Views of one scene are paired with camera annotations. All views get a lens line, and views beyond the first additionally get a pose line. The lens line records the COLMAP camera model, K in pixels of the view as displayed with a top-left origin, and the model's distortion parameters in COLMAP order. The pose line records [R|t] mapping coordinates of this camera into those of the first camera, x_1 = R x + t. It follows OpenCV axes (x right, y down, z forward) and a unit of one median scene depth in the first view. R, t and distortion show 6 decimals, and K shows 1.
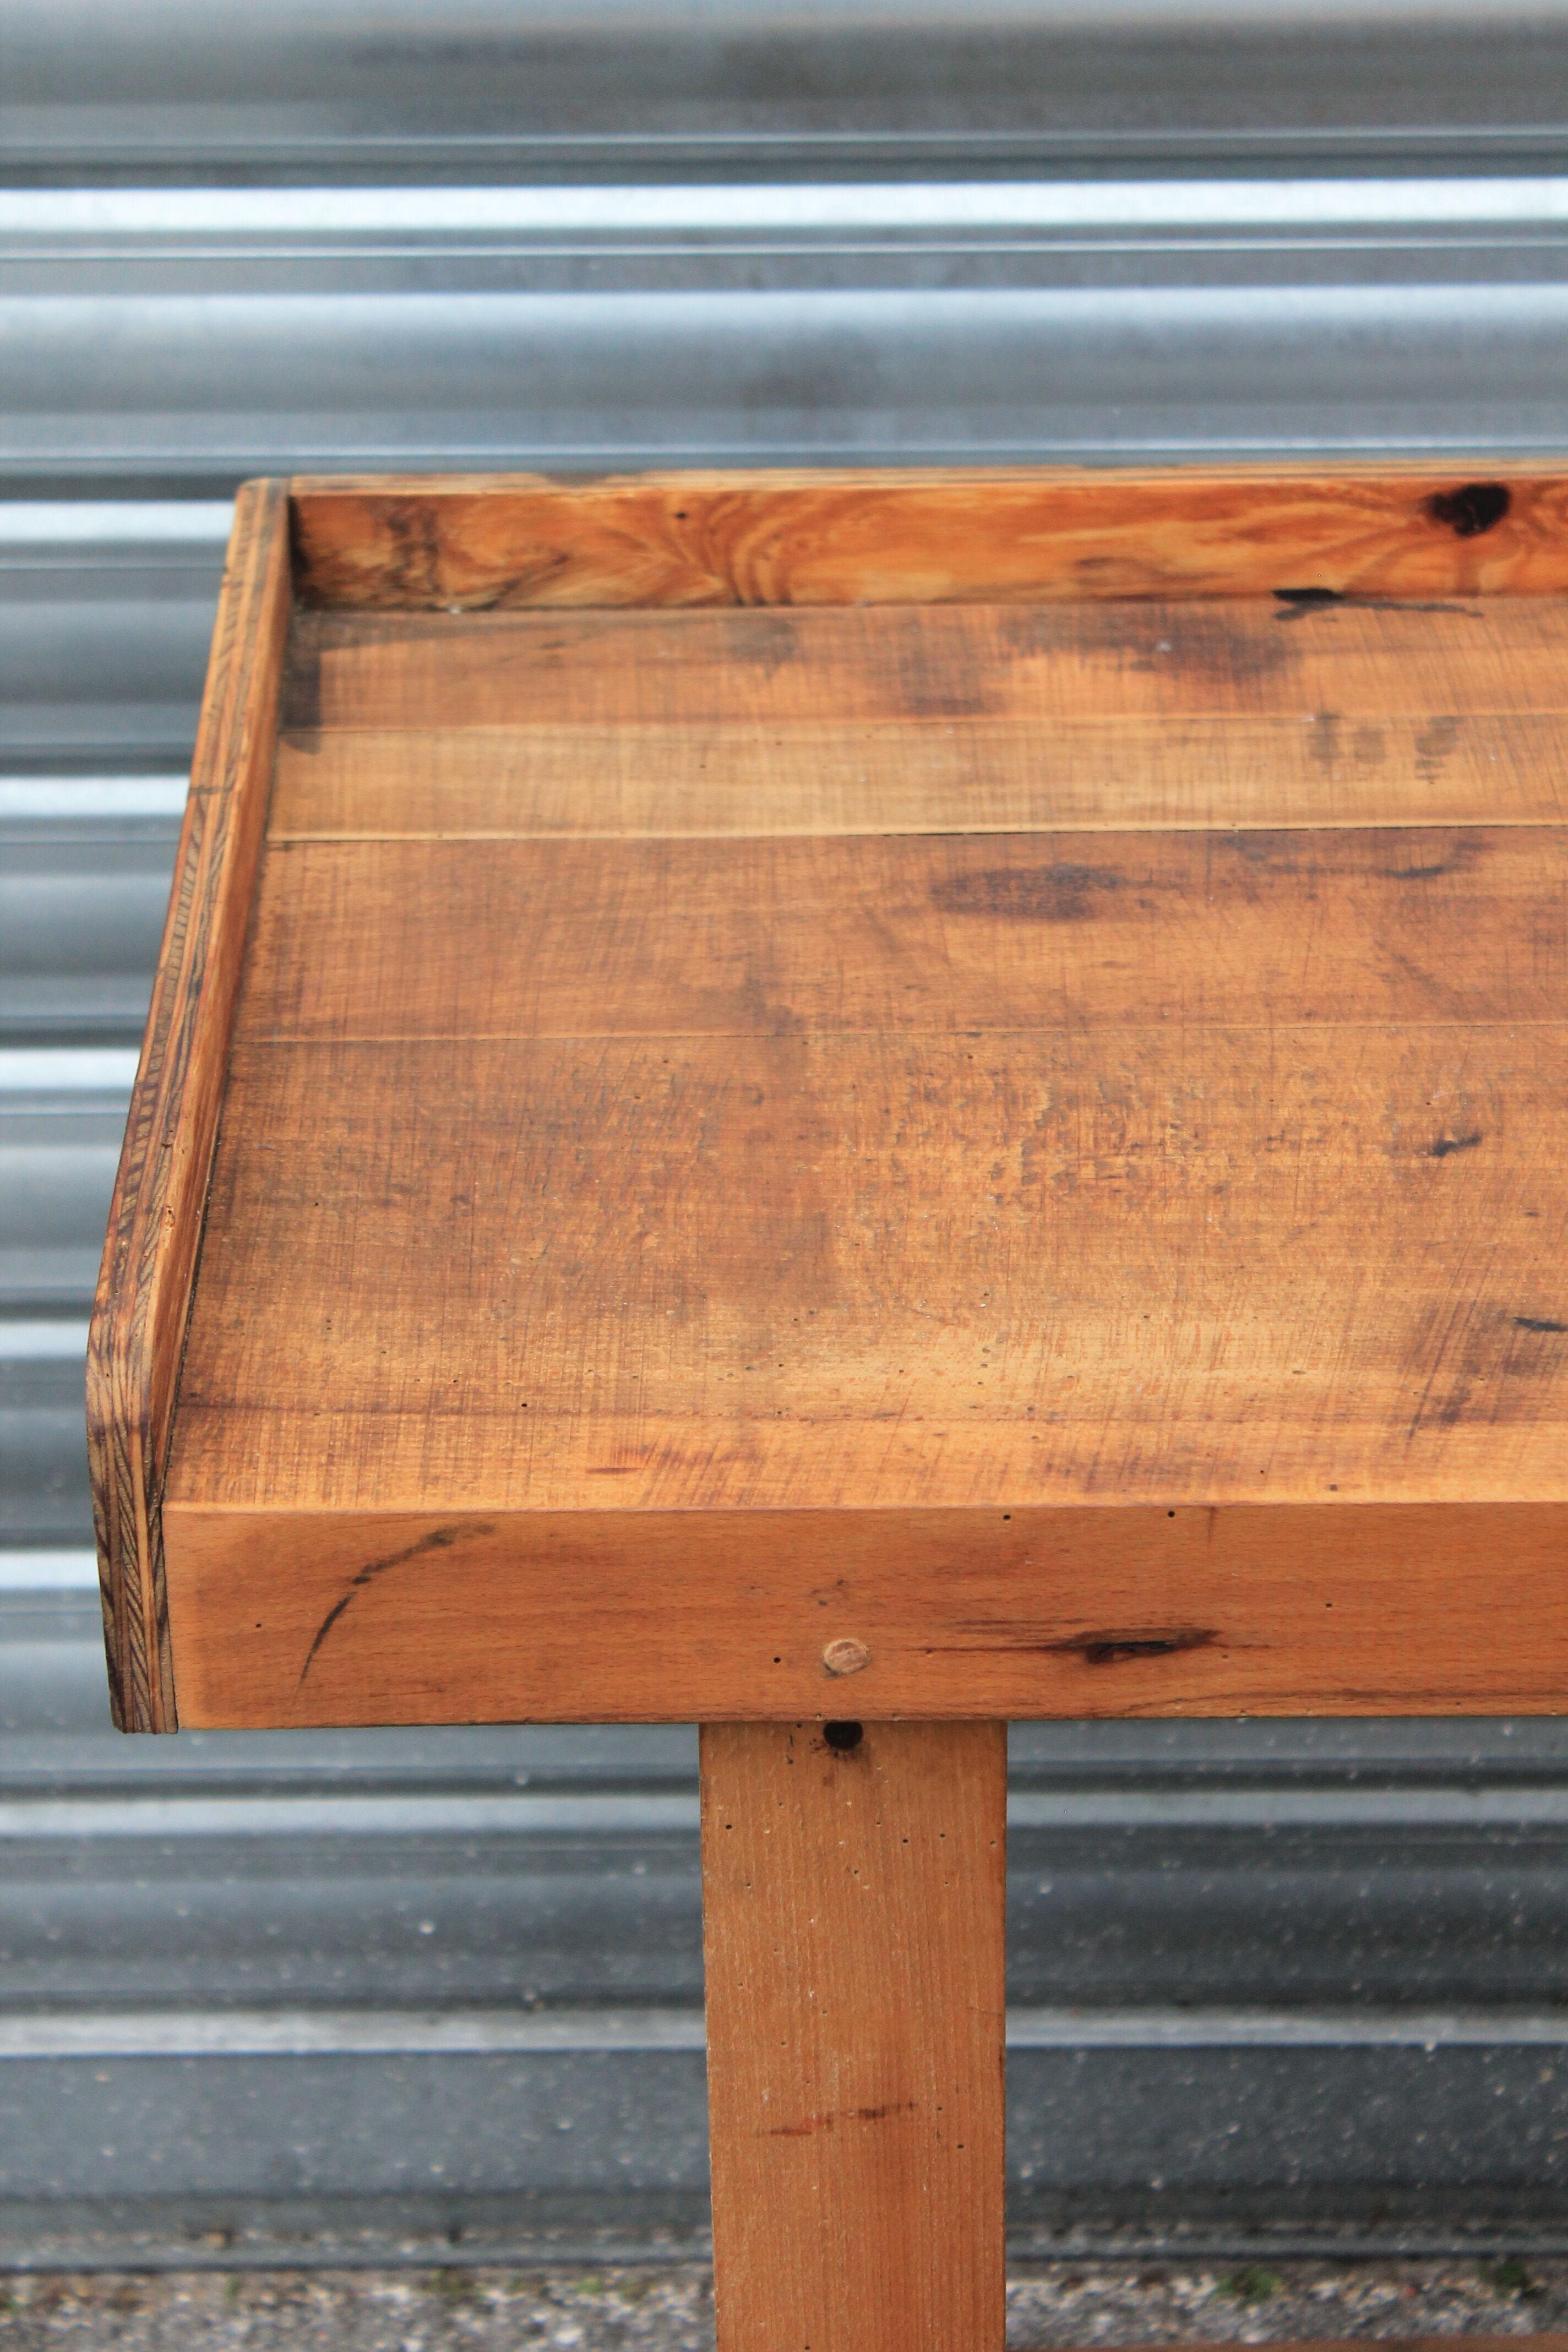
lens RADIAL K [[5793.2, 0, 705.1], [0, 5793.2, 1102.9], [0, 0, 1]] dist [0.123431, 0.000000]
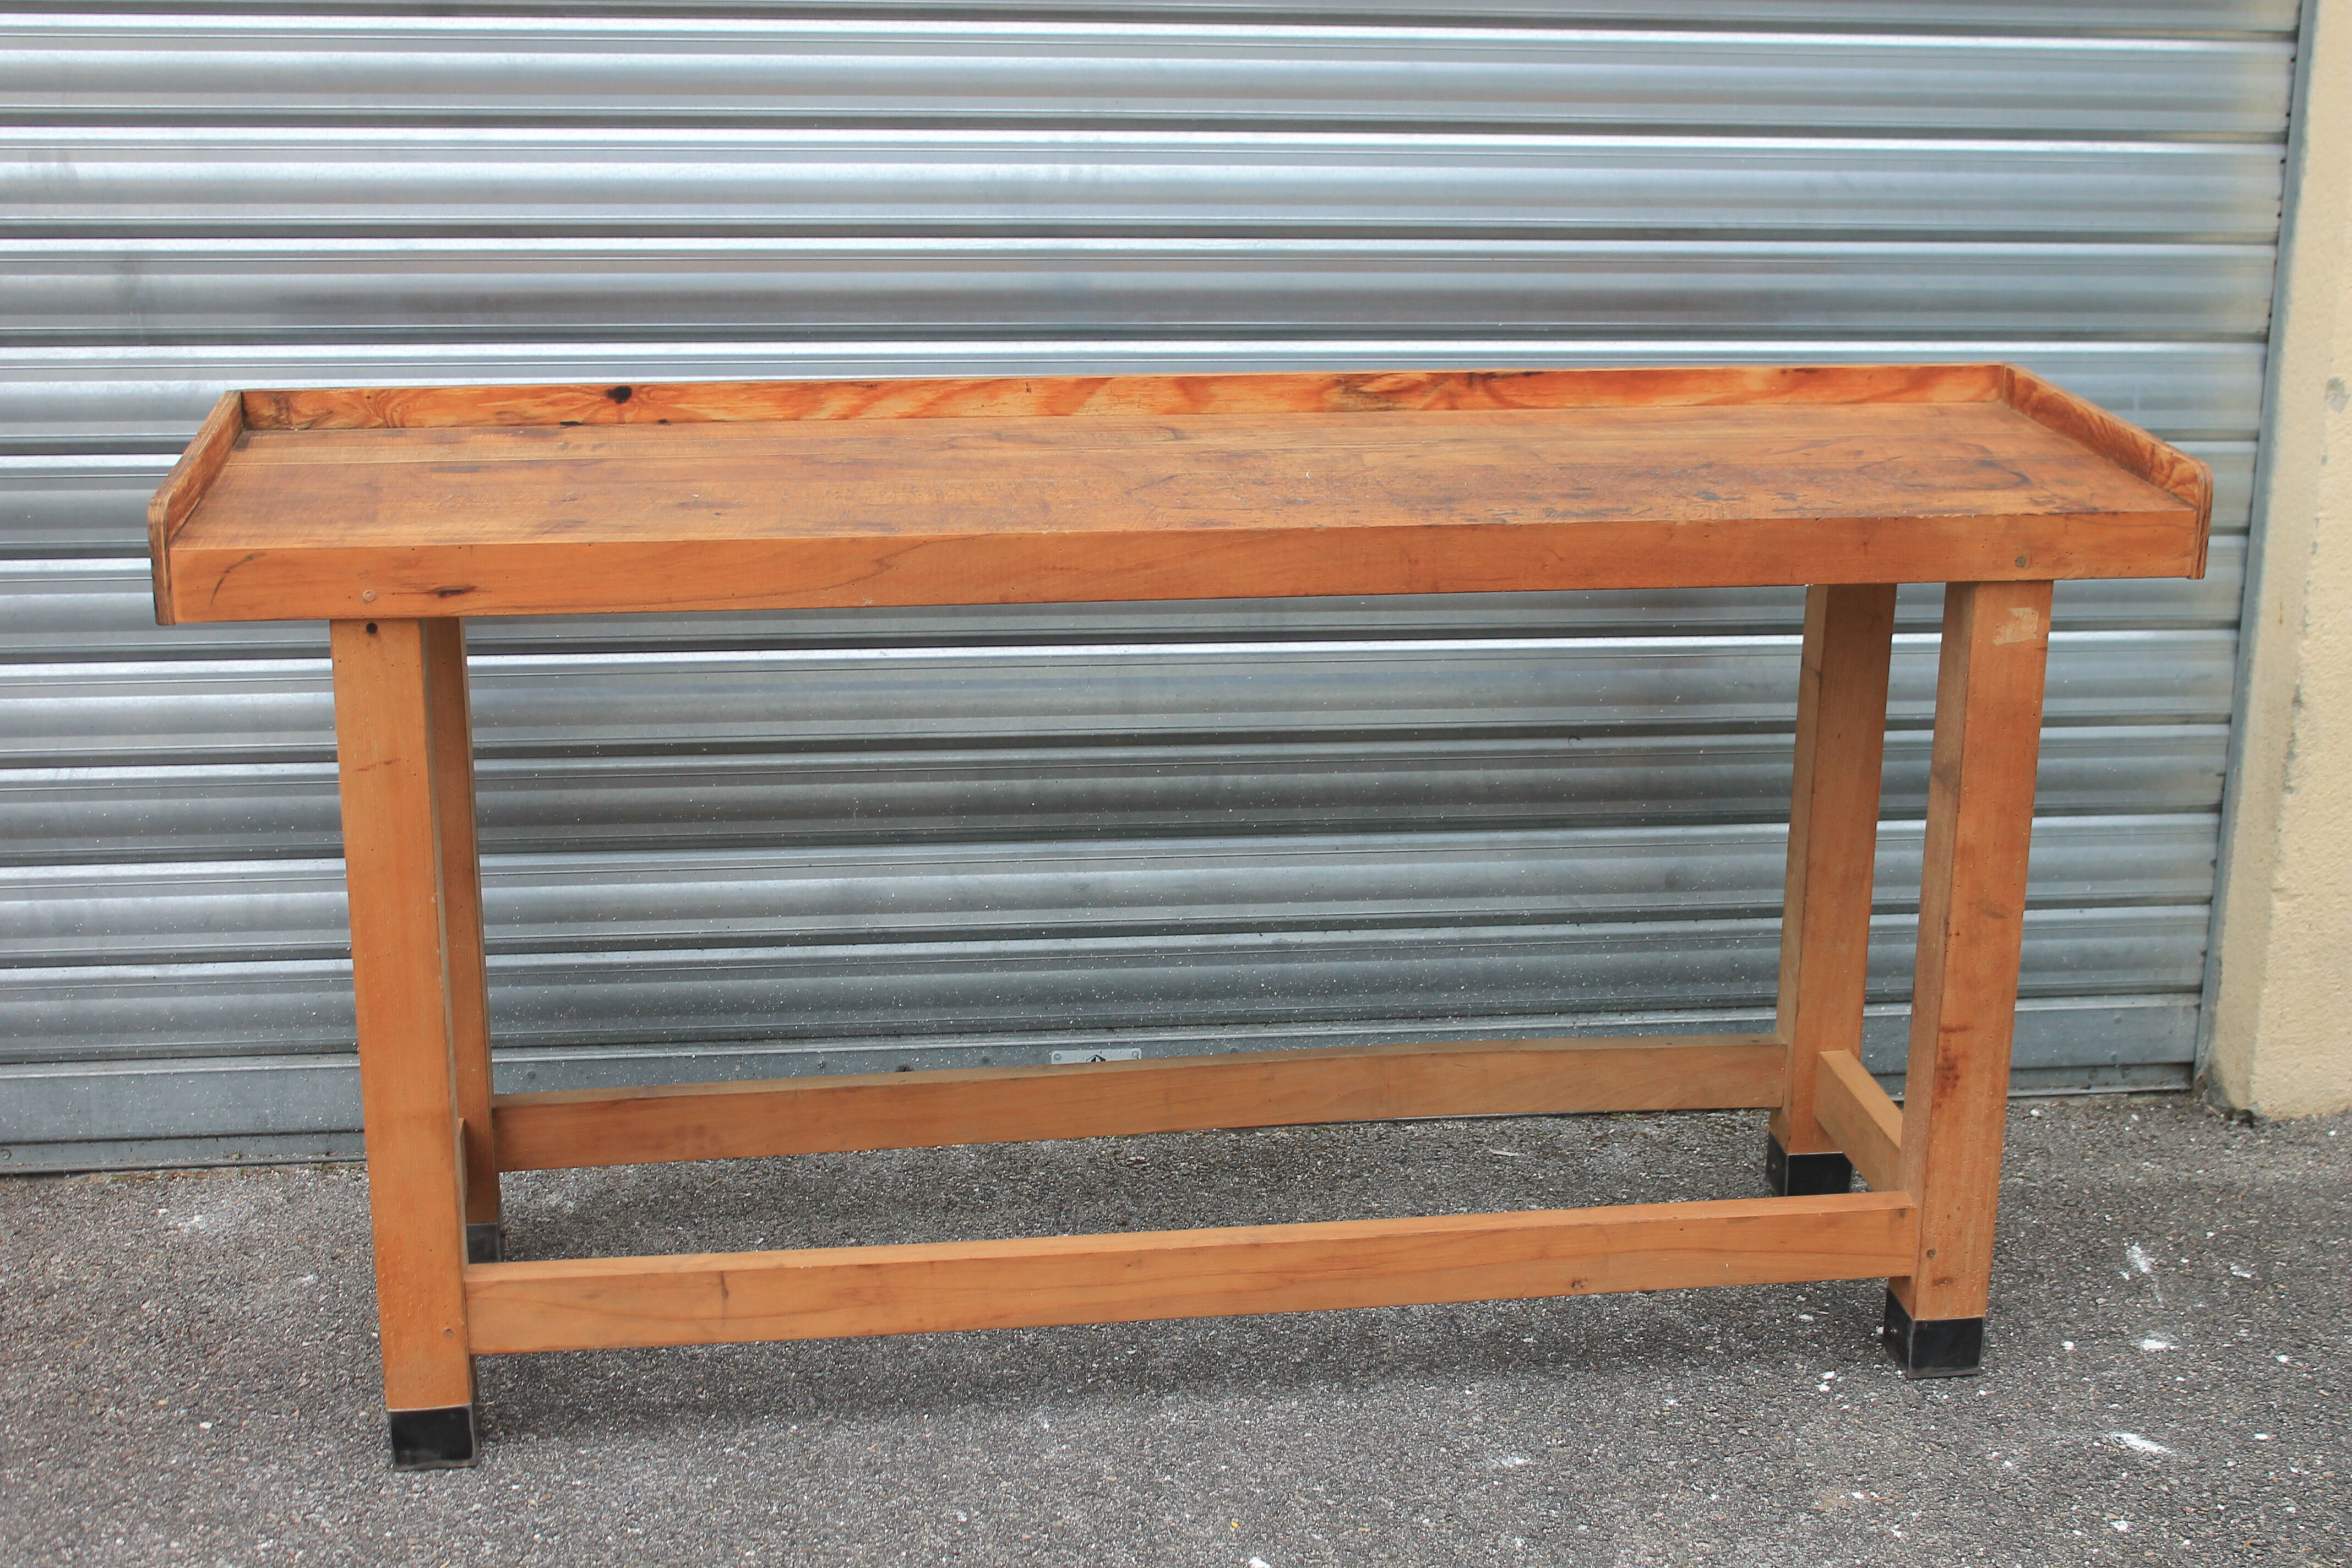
lens RADIAL K [[3708.8, 0, 1172.2], [0, 3708.8, 771.1], [0, 0, 1]] dist [0.054667, 0.000000]
pose [[0.993516, -0.012167, 0.113040, 0.220206], [0.039552, 0.969142, -0.243307, 0.670226], [-0.106591, 0.246201, 0.963340, -1.049973]]
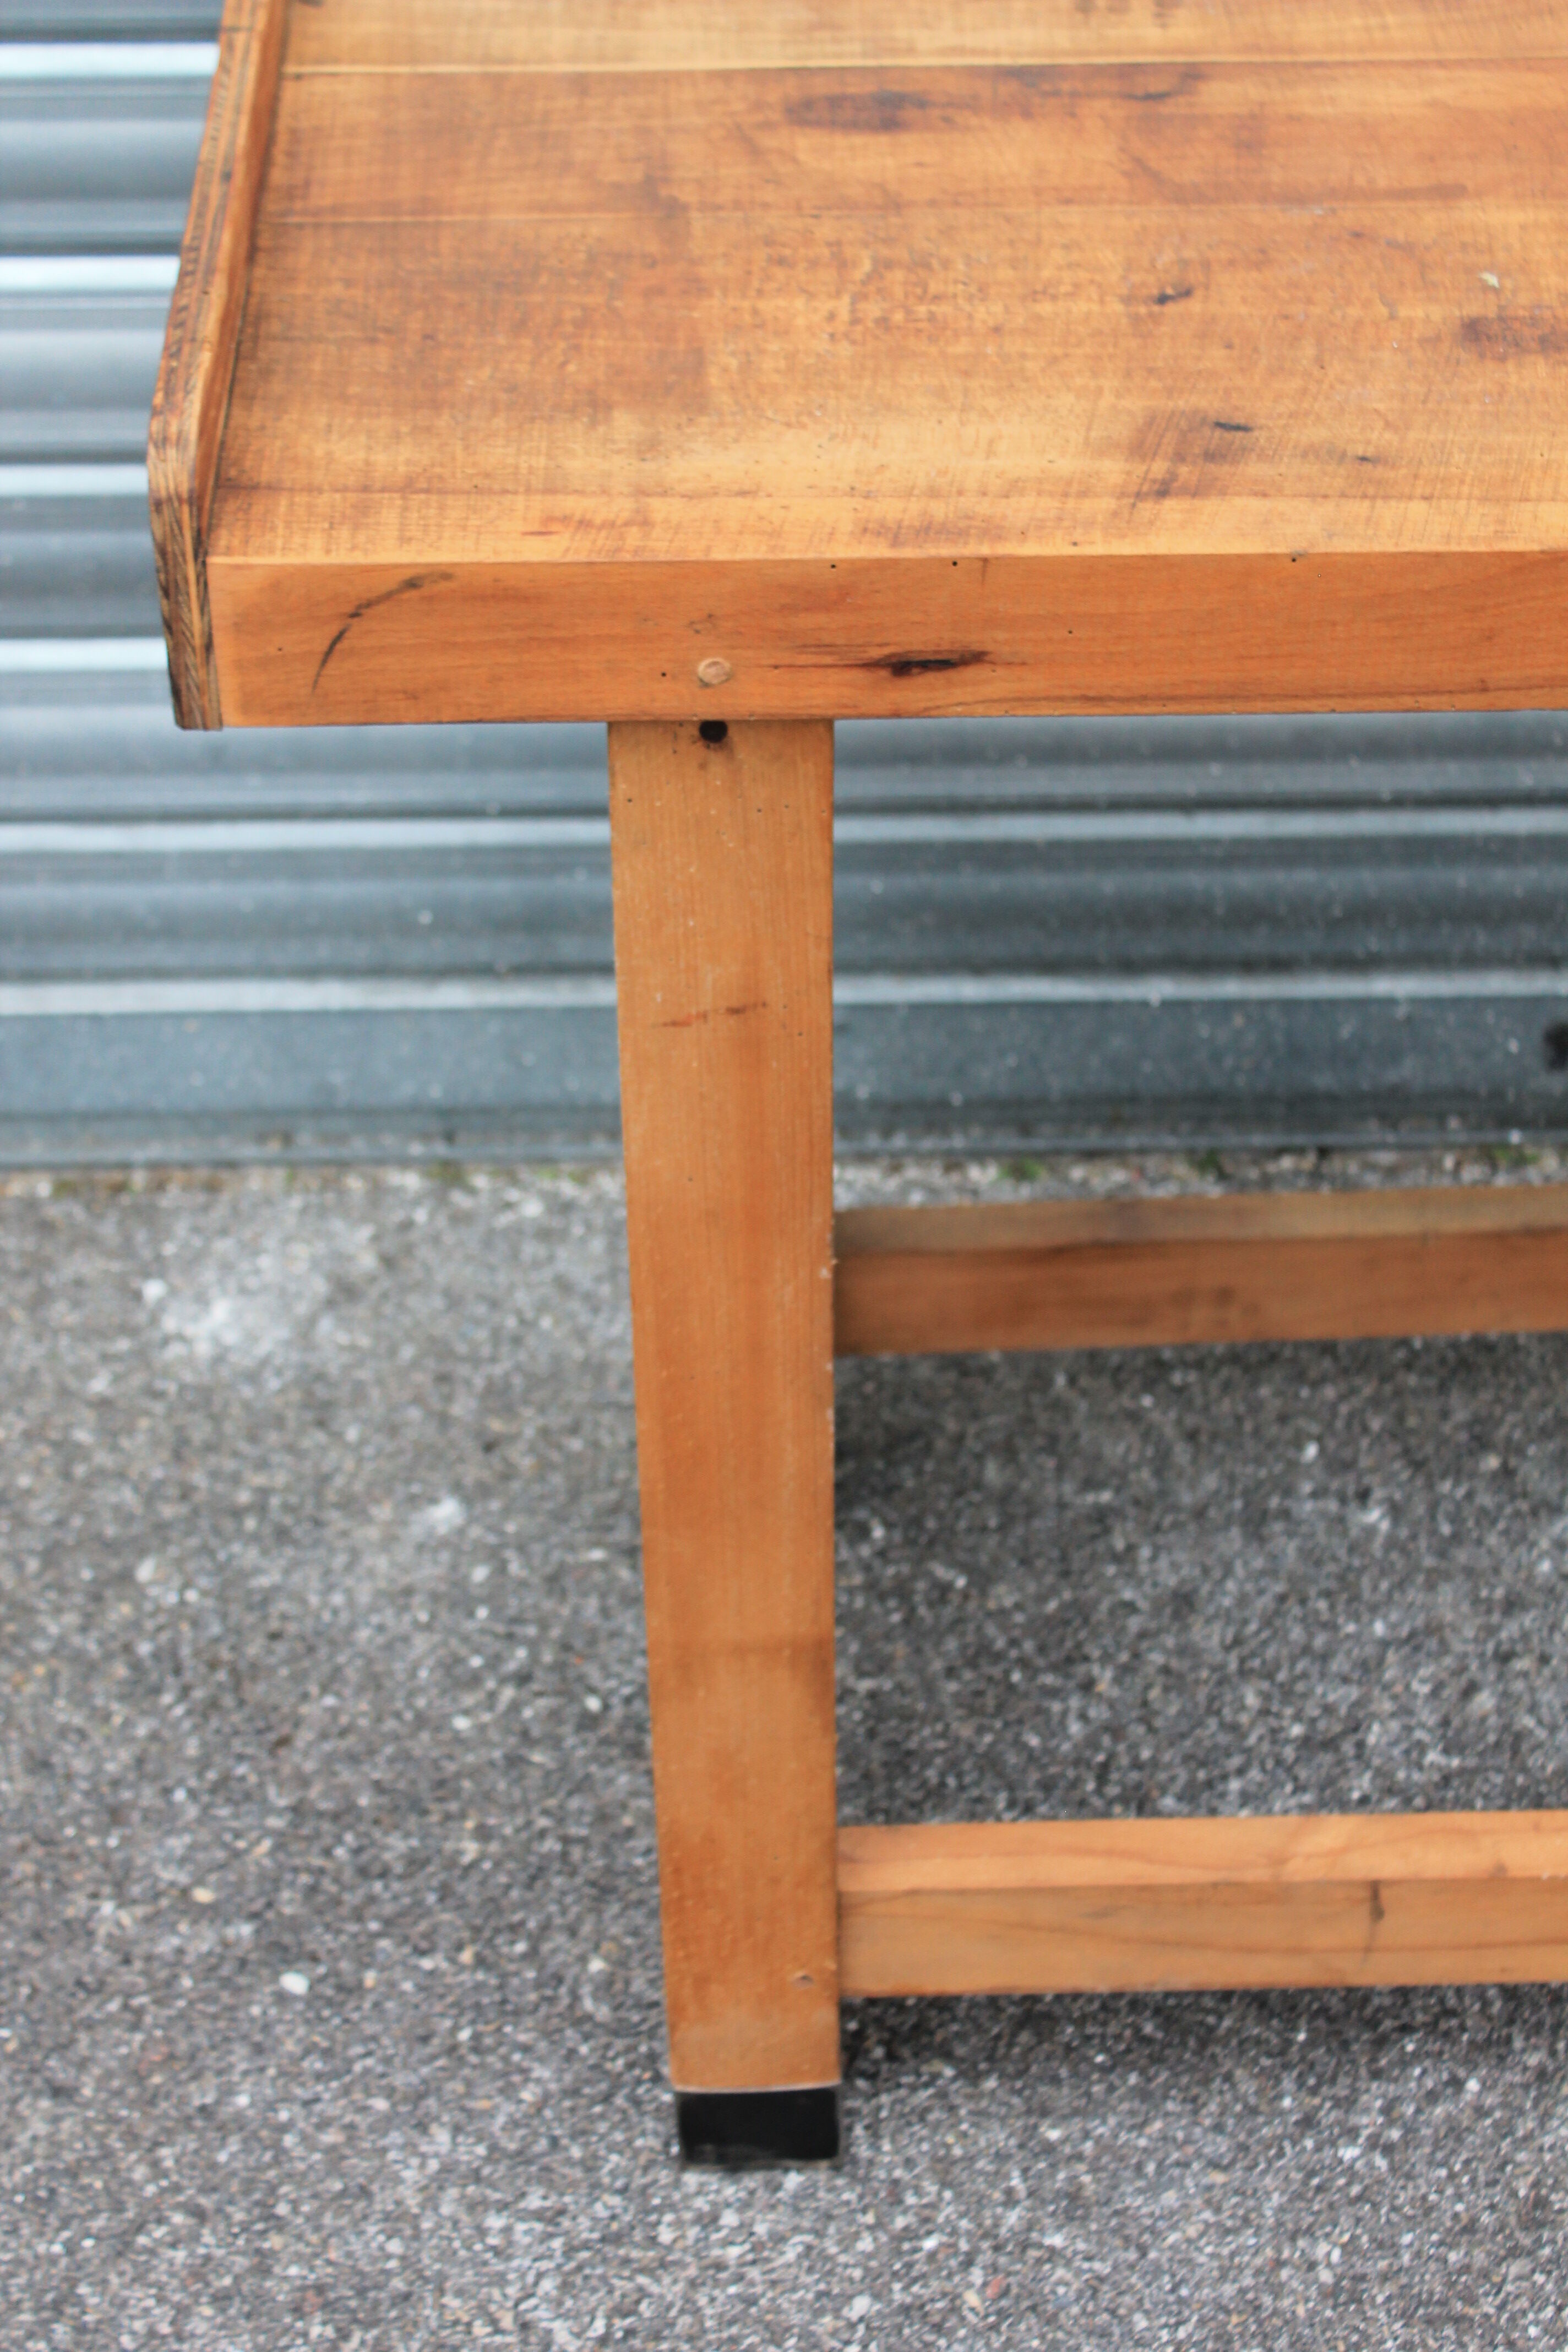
lens RADIAL K [[4275.5, 0, 730.9], [0, 4275.5, 1131.6], [0, 0, 1]] dist [0.006795, 0.000000]
pose [[0.999839, -0.003419, 0.017604, 0.008822], [0.000314, 0.984849, 0.173414, 0.024449], [-0.017930, -0.173380, 0.984692, -0.001817]]
